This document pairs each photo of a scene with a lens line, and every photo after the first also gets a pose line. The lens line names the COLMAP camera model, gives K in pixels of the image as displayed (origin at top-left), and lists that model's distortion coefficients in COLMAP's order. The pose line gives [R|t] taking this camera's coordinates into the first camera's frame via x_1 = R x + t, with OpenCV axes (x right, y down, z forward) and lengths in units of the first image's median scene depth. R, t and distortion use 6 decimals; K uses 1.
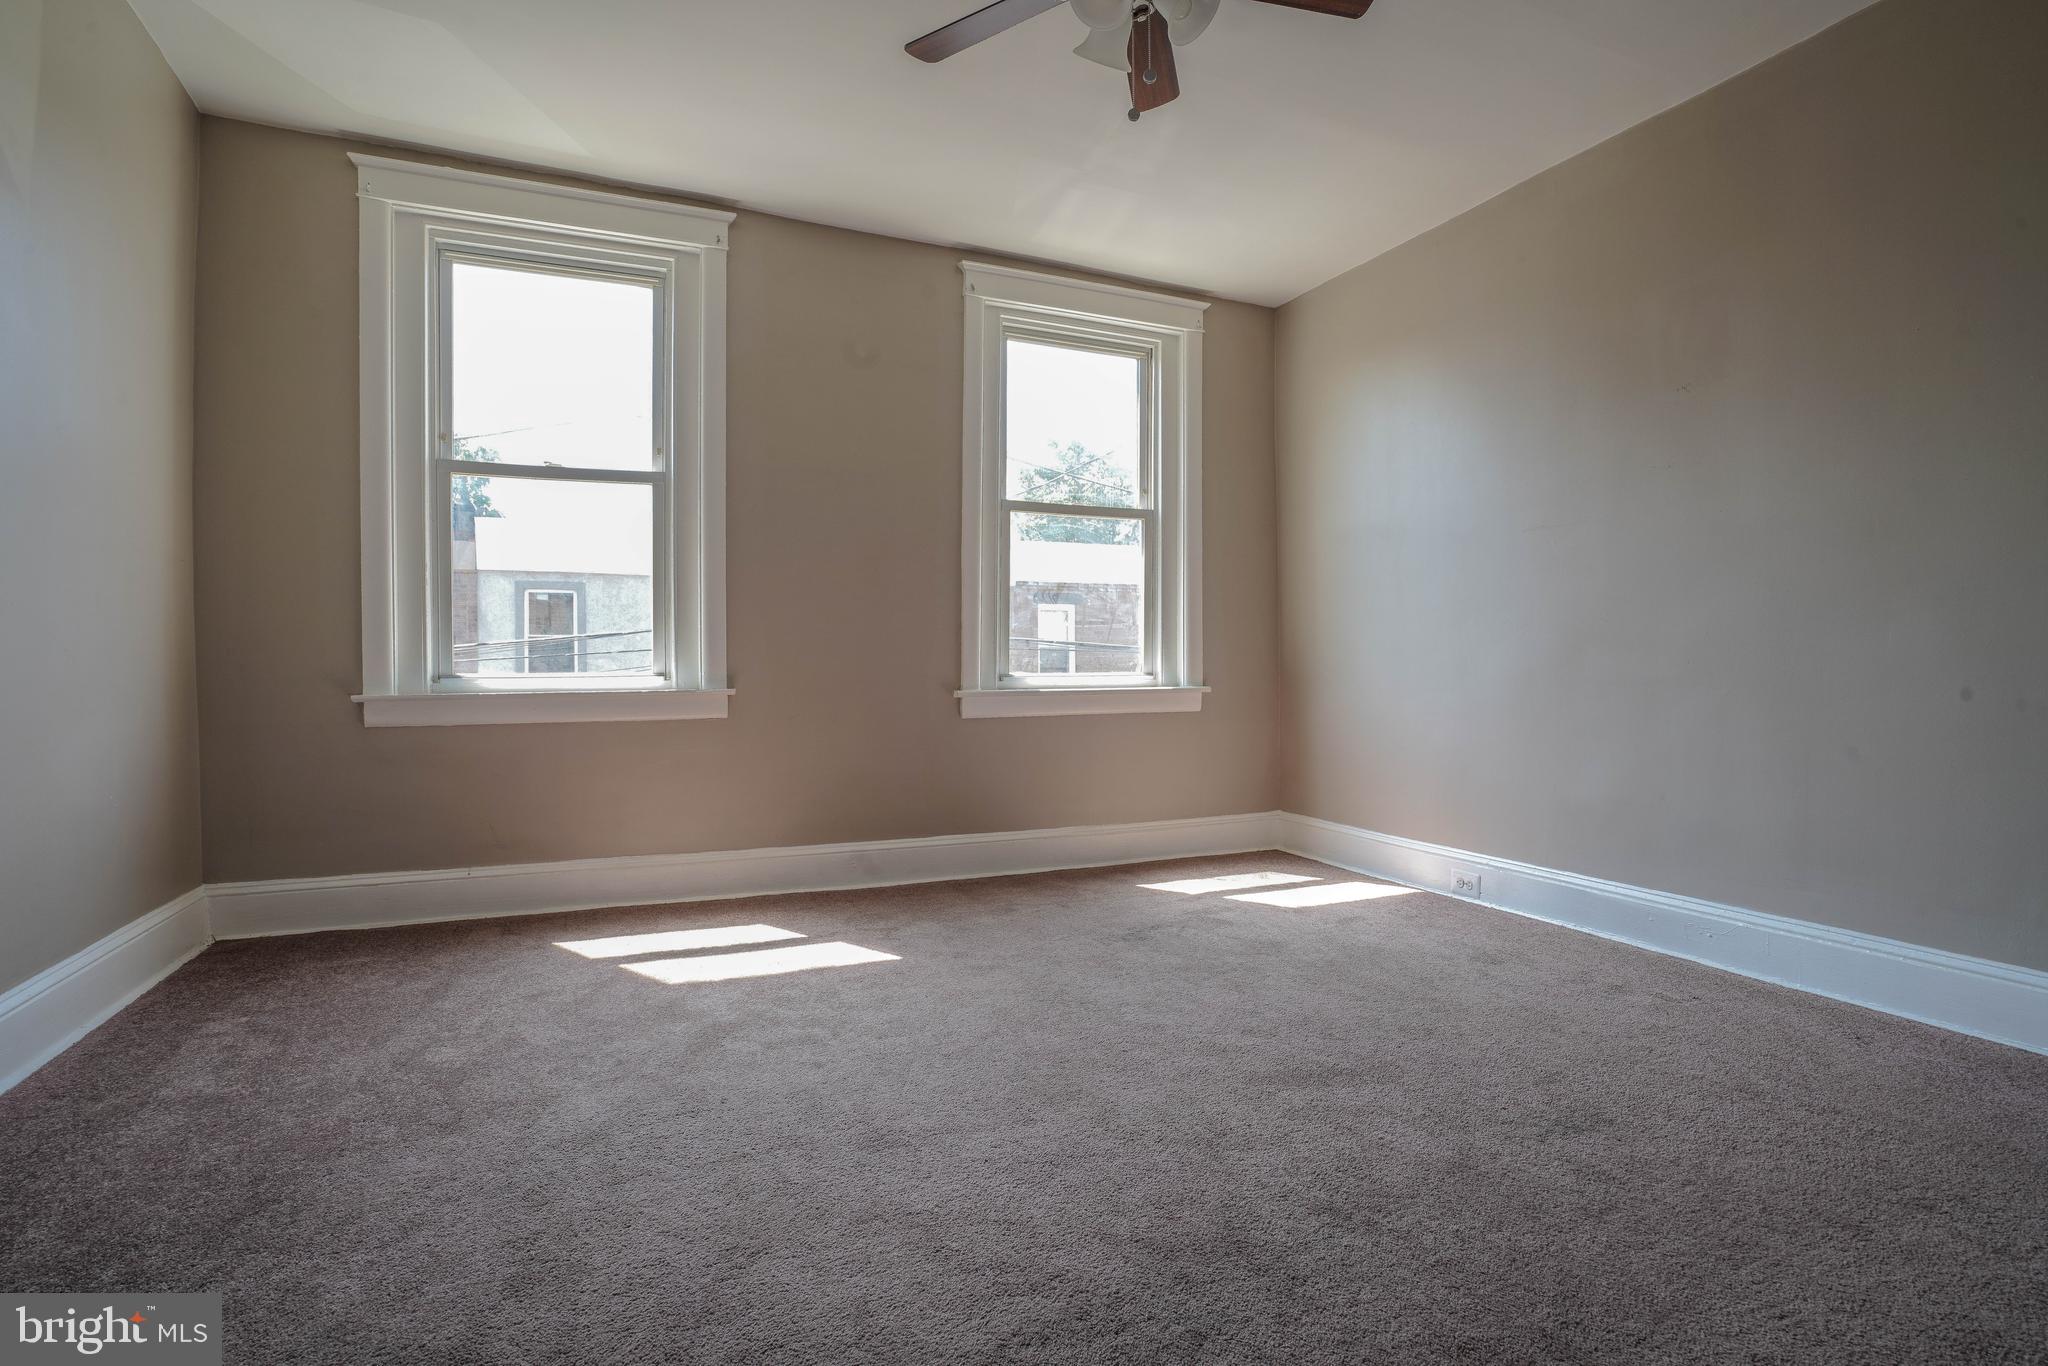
lens RADIAL K [[937.4, 0, 1017.3], [0, 937.4, 655.6], [0, 0, 1]] dist [-0.053926, 0.019140]
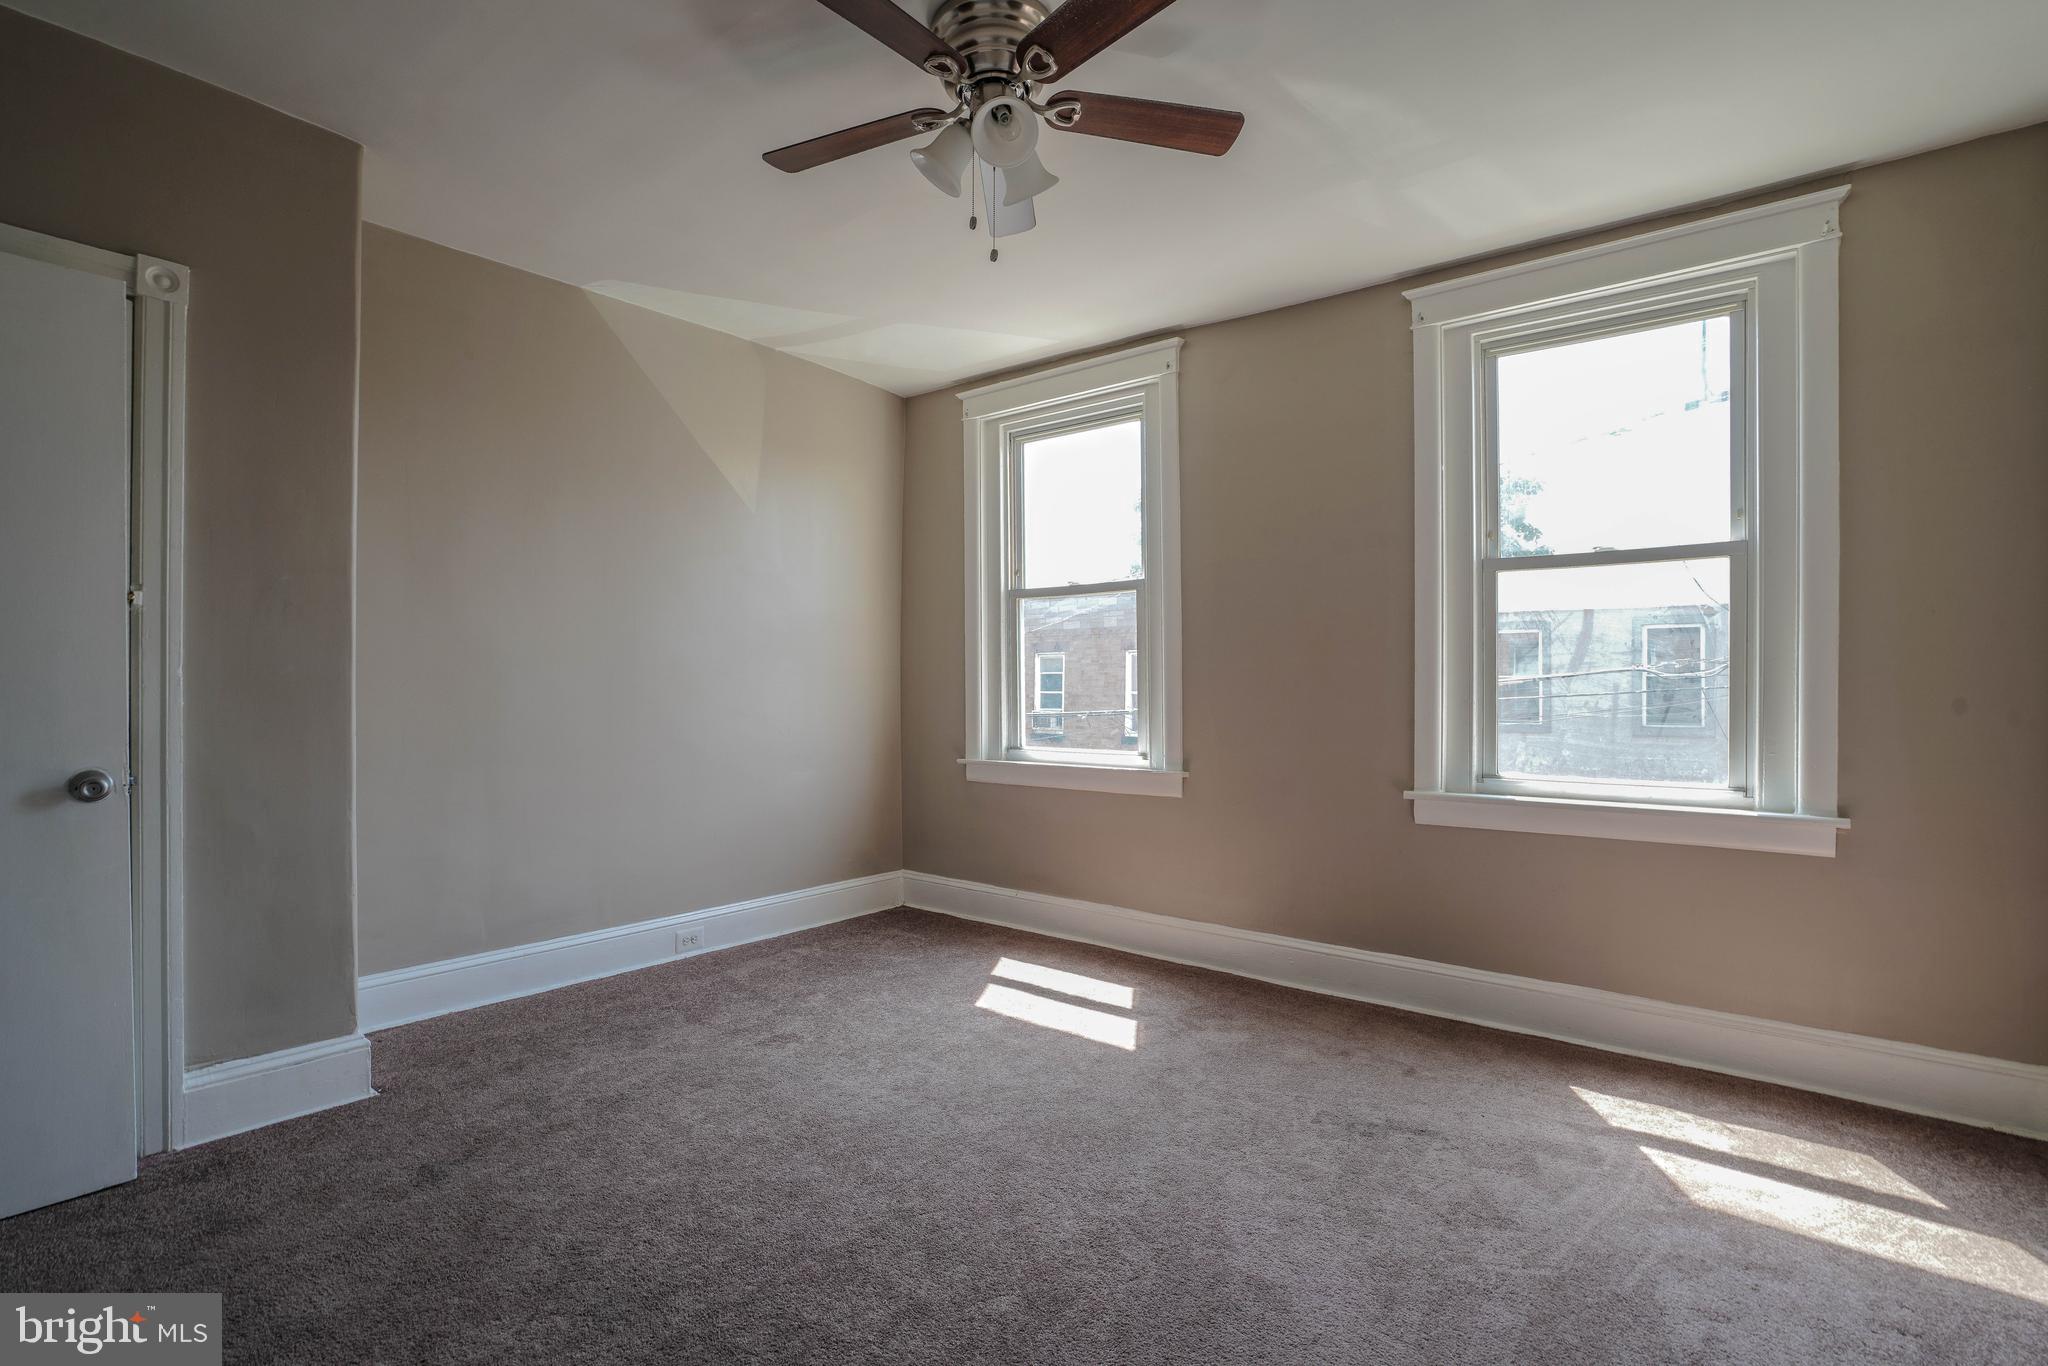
lens RADIAL K [[948.2, 0, 1021.2], [0, 948.2, 679.6], [0, 0, 1]] dist [-0.052774, 0.023895]
pose [[0.484611, -0.003435, -0.874723, 0.661460], [-0.000740, 0.999990, -0.004337, -0.077664], [0.874729, 0.002749, 0.484604, 0.340096]]
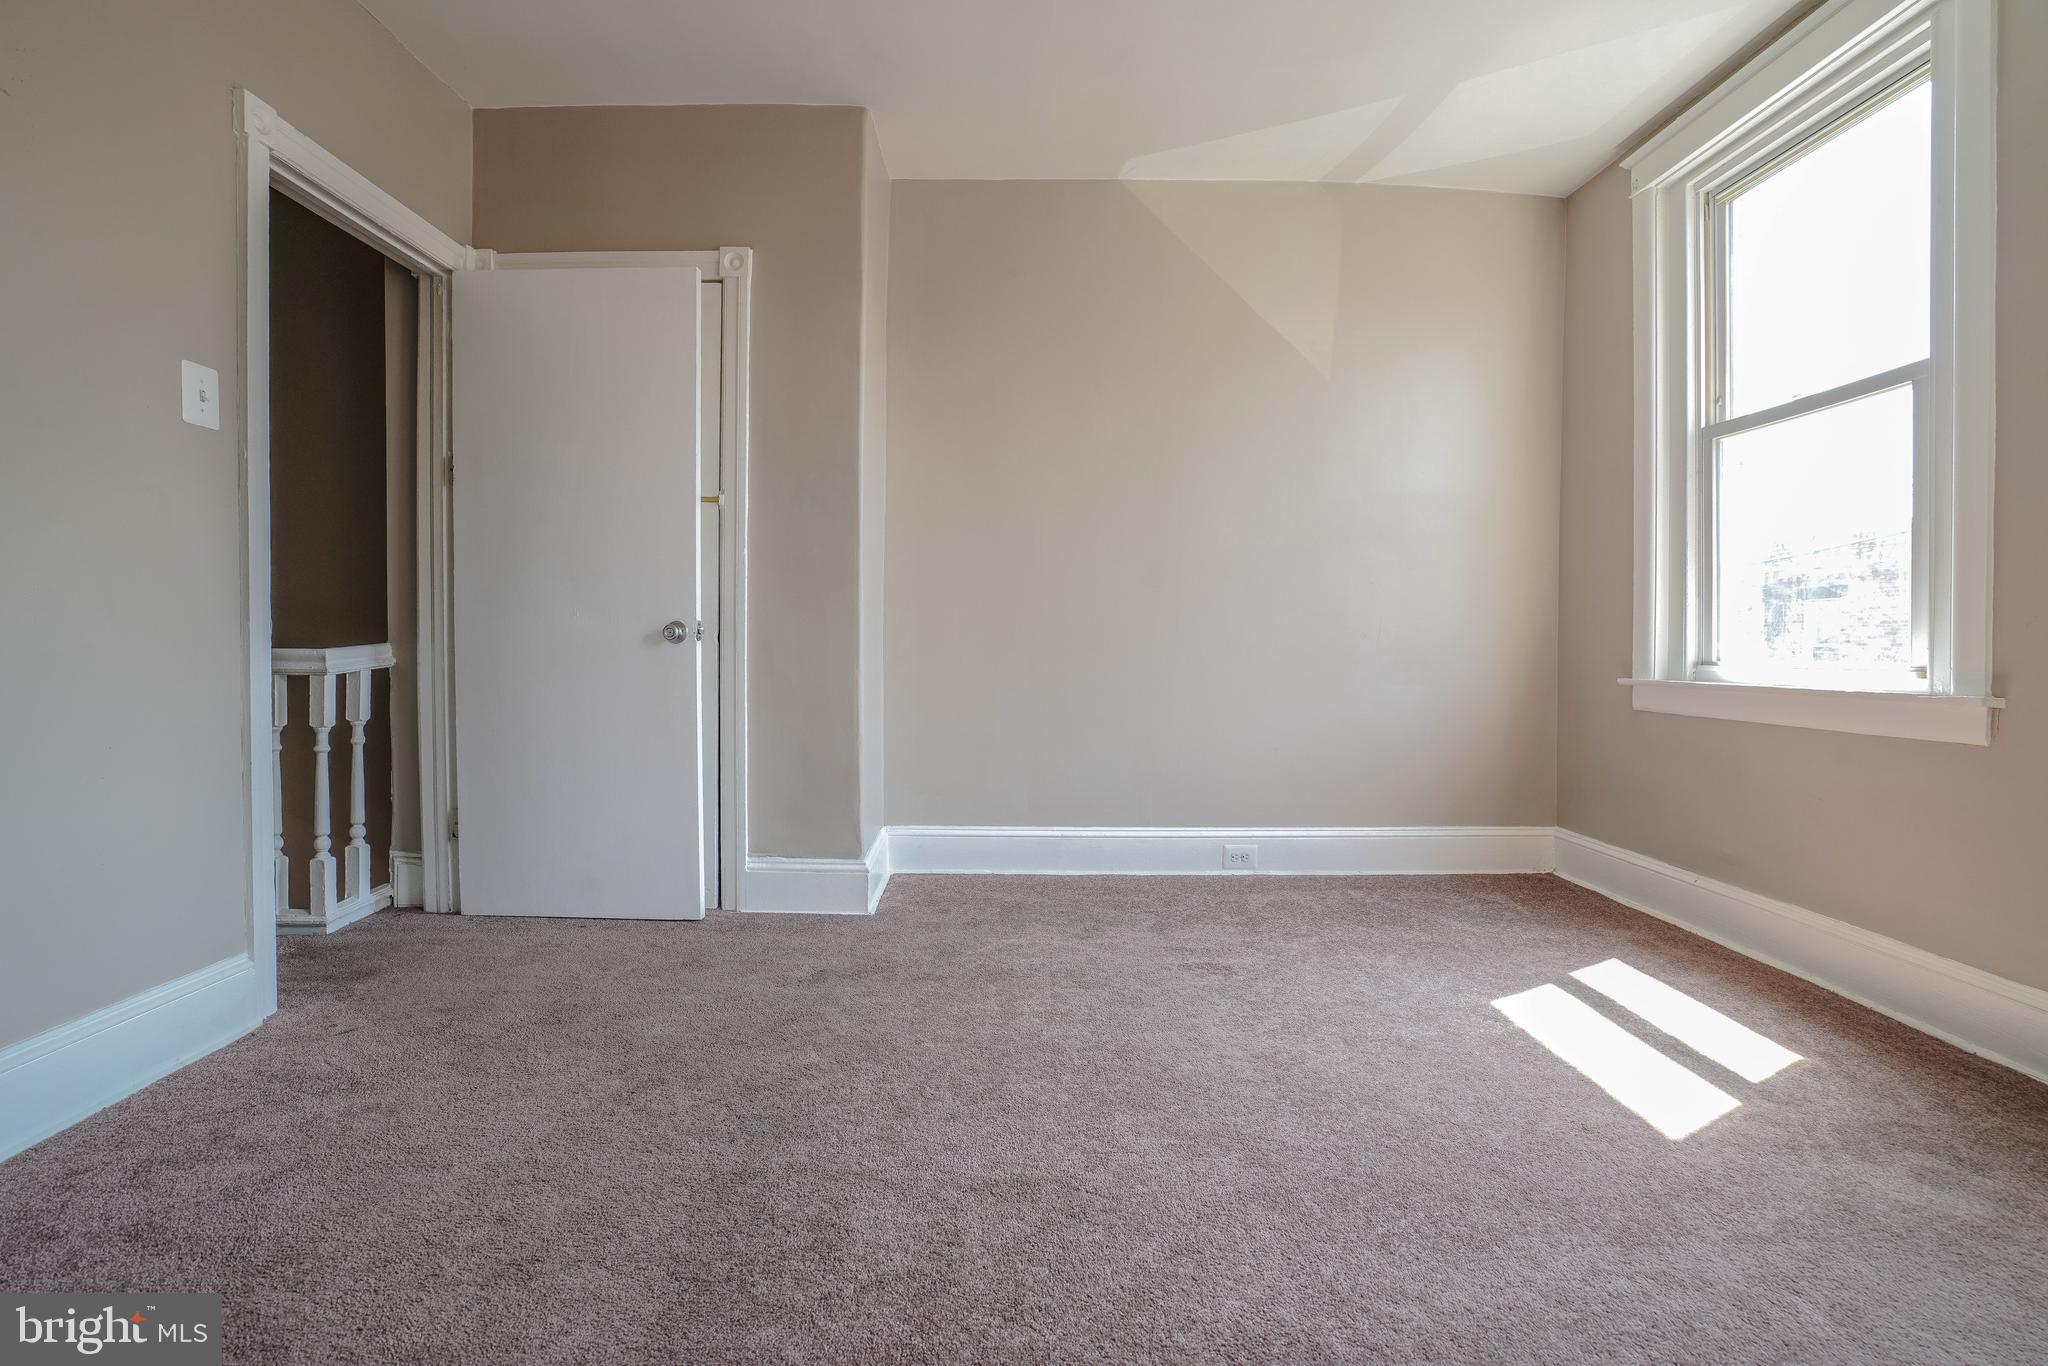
lens RADIAL K [[959.8, 0, 1019.3], [0, 959.8, 652.6], [0, 0, 1]] dist [-0.057502, 0.023094]
pose [[-0.364711, 0.010938, -0.931057, 0.528724], [-0.003553, 0.999907, 0.013139, 0.002278], [0.931114, 0.008100, -0.364638, 0.742347]]
